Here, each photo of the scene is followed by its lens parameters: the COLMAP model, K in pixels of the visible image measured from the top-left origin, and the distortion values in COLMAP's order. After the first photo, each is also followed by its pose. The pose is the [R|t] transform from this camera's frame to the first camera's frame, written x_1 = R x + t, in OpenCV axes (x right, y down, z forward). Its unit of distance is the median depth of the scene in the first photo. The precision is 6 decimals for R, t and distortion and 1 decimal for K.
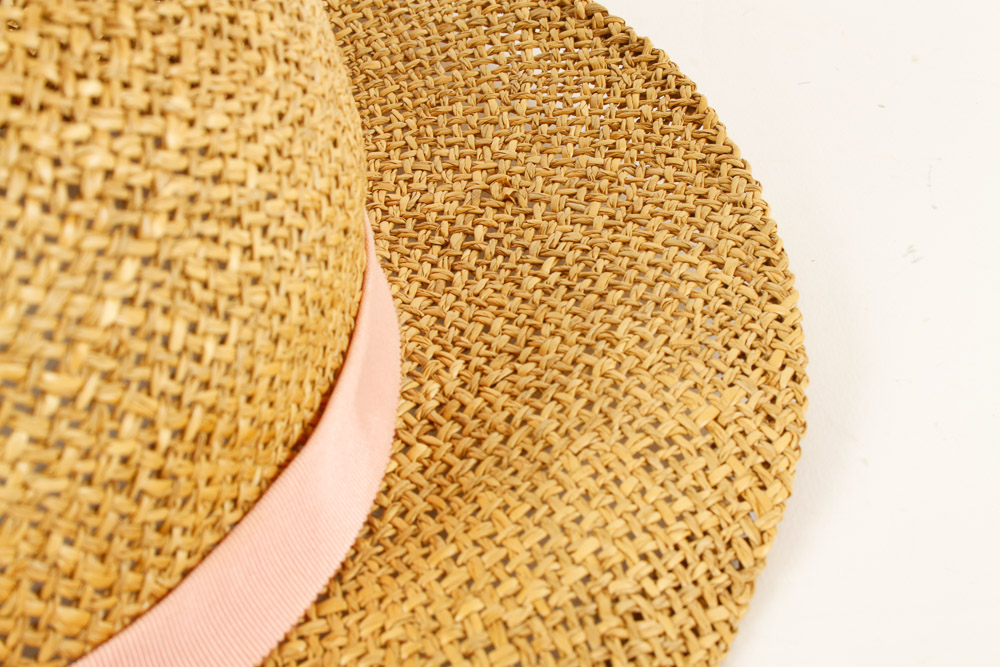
lens RADIAL K [[1756.8, 0, 499.0], [0, 1756.8, 329.8], [0, 0, 1]] dist [0.033064, 0.000000]
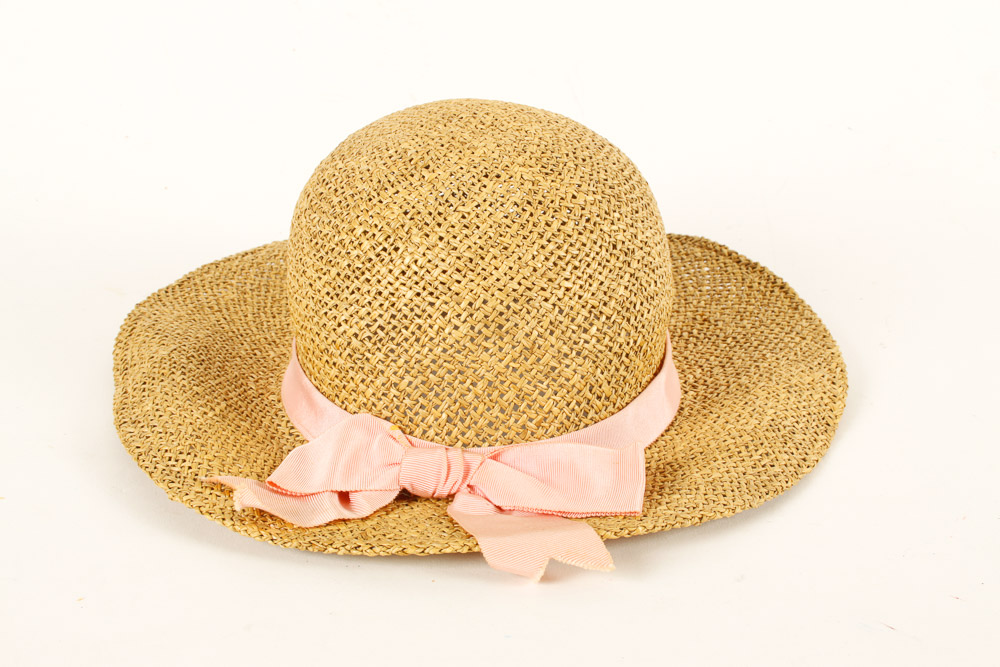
lens RADIAL K [[1472.3, 0, 498.8], [0, 1472.3, 330.6], [0, 0, 1]] dist [-0.010086, 0.000000]
pose [[0.999515, 0.025353, 0.018077, -0.392484], [-0.019913, 0.966766, -0.254886, 0.569768], [-0.023938, 0.254402, 0.966802, -1.110510]]
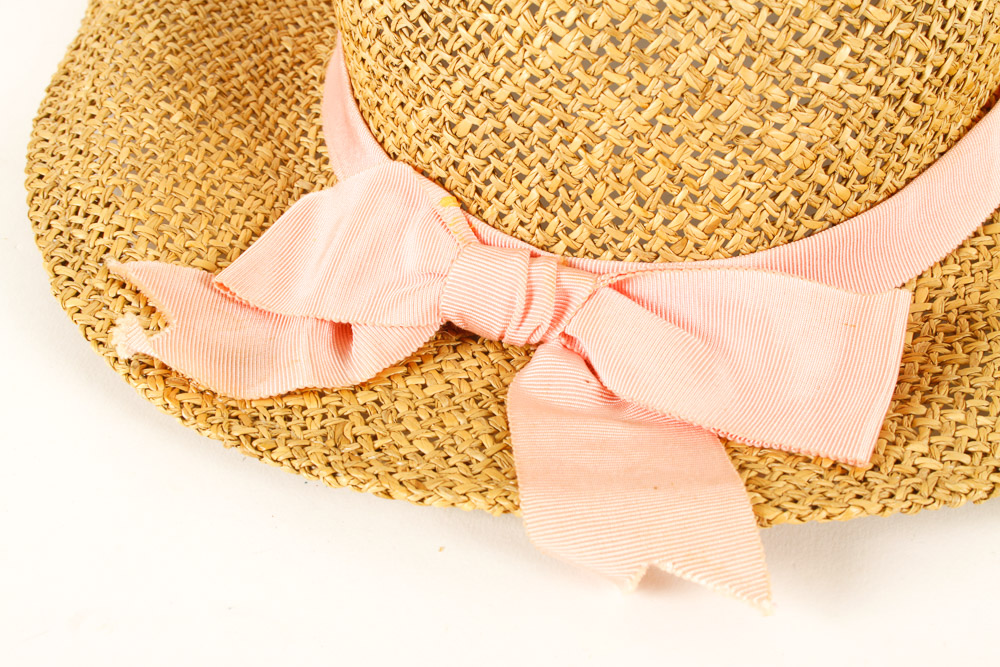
lens RADIAL K [[1559.7, 0, 502.5], [0, 1559.7, 340.0], [0, 0, 1]] dist [-0.001400, 0.000000]
pose [[0.966918, 0.150024, -0.206308, -0.203080], [-0.124710, 0.983543, 0.130734, 0.133419], [0.222526, -0.100681, 0.969714, -0.249915]]
